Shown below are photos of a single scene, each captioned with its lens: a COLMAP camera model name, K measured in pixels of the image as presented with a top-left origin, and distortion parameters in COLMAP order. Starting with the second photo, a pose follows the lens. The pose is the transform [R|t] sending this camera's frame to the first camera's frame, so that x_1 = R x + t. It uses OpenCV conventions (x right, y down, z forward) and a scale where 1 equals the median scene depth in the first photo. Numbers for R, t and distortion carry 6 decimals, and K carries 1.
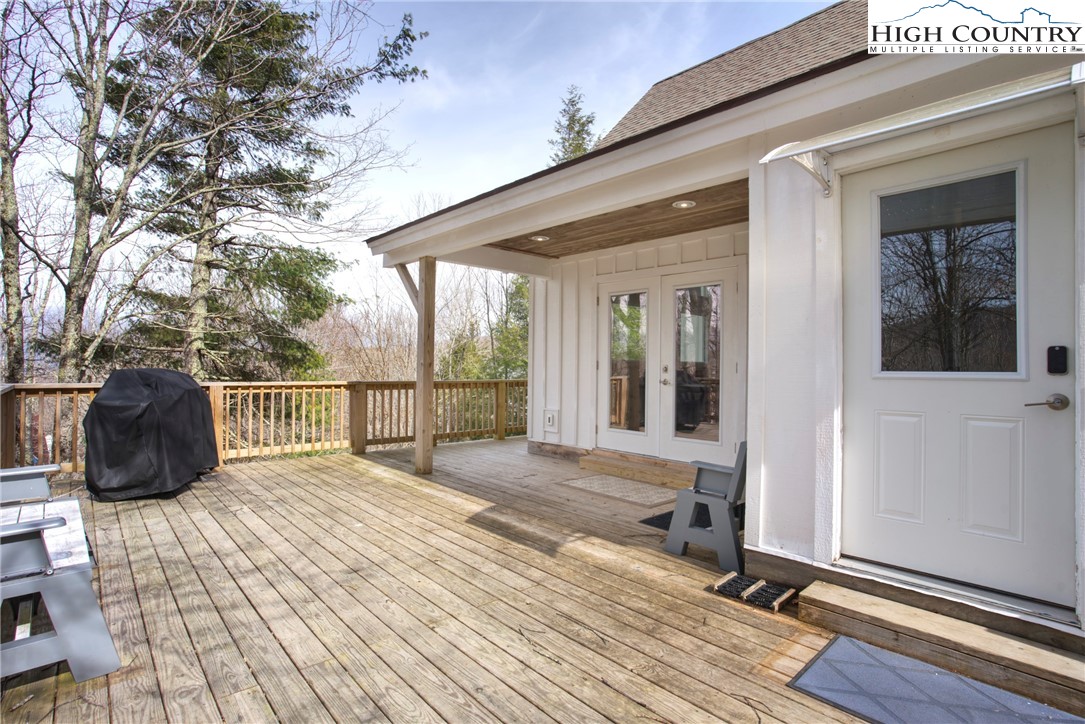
lens RADIAL K [[522.4, 0, 540.1], [0, 522.4, 364.2], [0, 0, 1]] dist [-0.022757, 0.003819]
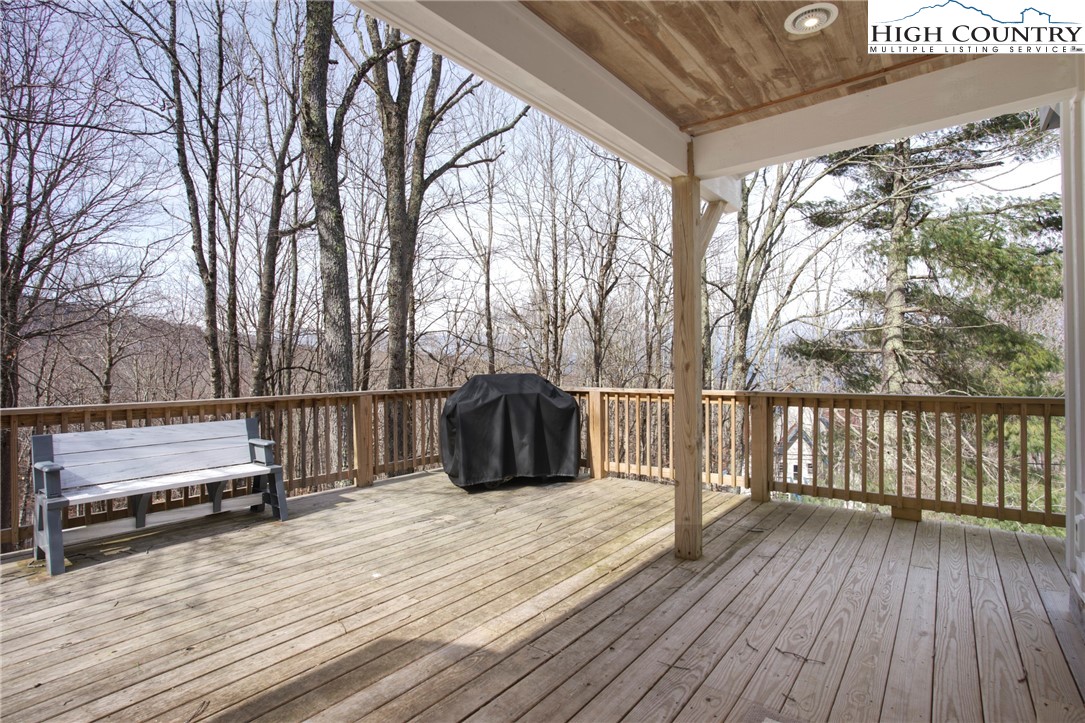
lens RADIAL K [[522.4, 0, 542.2], [0, 522.4, 362.8], [0, 0, 1]] dist [-0.022757, 0.003819]
pose [[0.155823, -0.020997, -0.987562, 0.454791], [0.016073, 0.999696, -0.018719, 0.007280], [0.987654, -0.012956, 0.156113, 1.080798]]
